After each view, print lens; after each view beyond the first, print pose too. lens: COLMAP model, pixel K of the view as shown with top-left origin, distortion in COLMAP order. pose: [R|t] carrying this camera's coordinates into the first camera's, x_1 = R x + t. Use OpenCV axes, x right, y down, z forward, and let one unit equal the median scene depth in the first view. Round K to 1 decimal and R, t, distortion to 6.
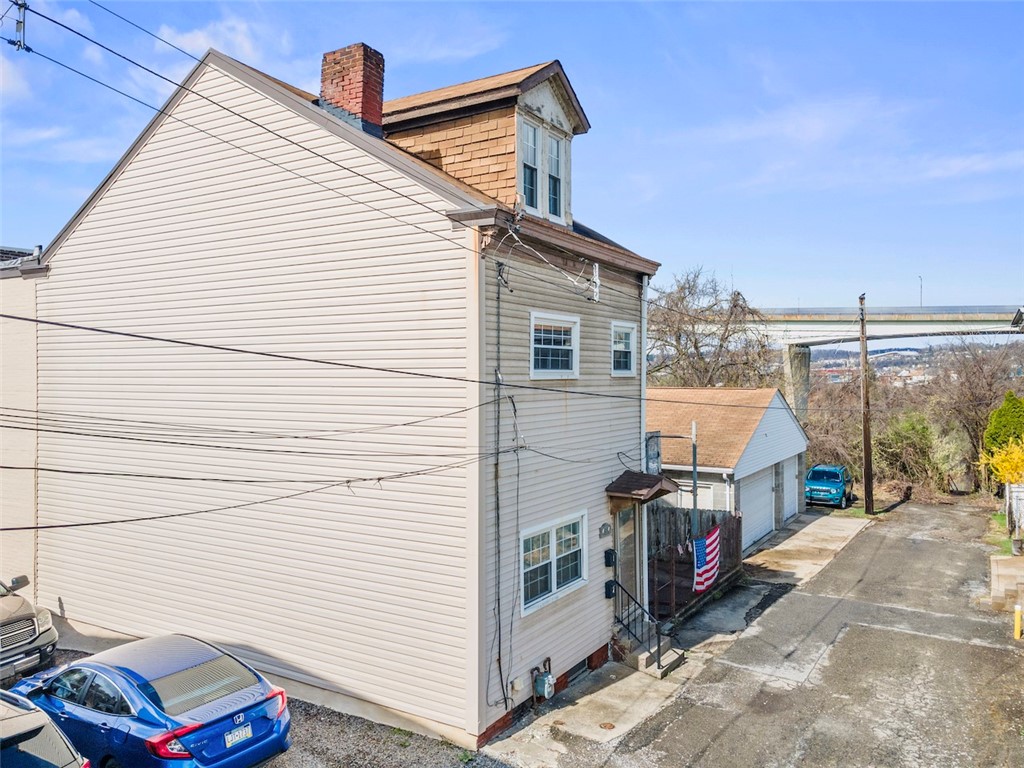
lens RADIAL K [[763.7, 0, 512.0], [0, 763.7, 384.0], [0, 0, 1]] dist [0.129171, 0.088106]
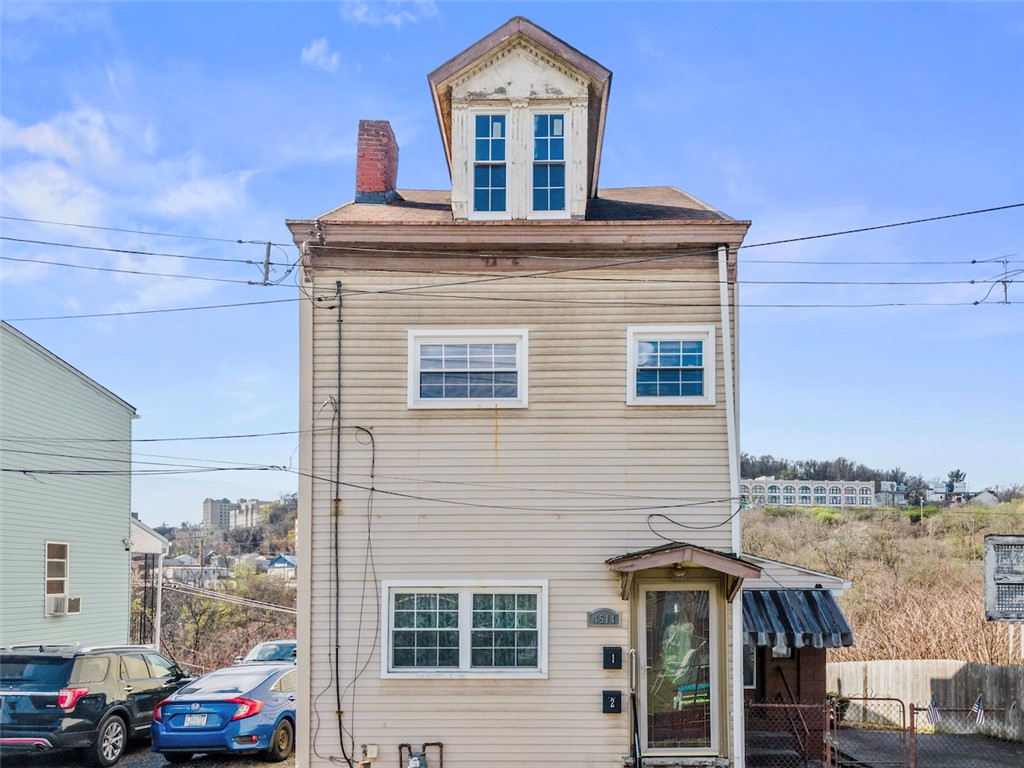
lens RADIAL K [[768.3, 0, 512.0], [0, 768.3, 384.0], [0, 0, 1]] dist [-0.002526, 0.089874]
pose [[0.521358, -0.029817, -0.852817, 0.749090], [-0.006670, 0.999216, -0.039013, -0.000714], [0.853312, 0.026028, 0.520750, 0.583805]]
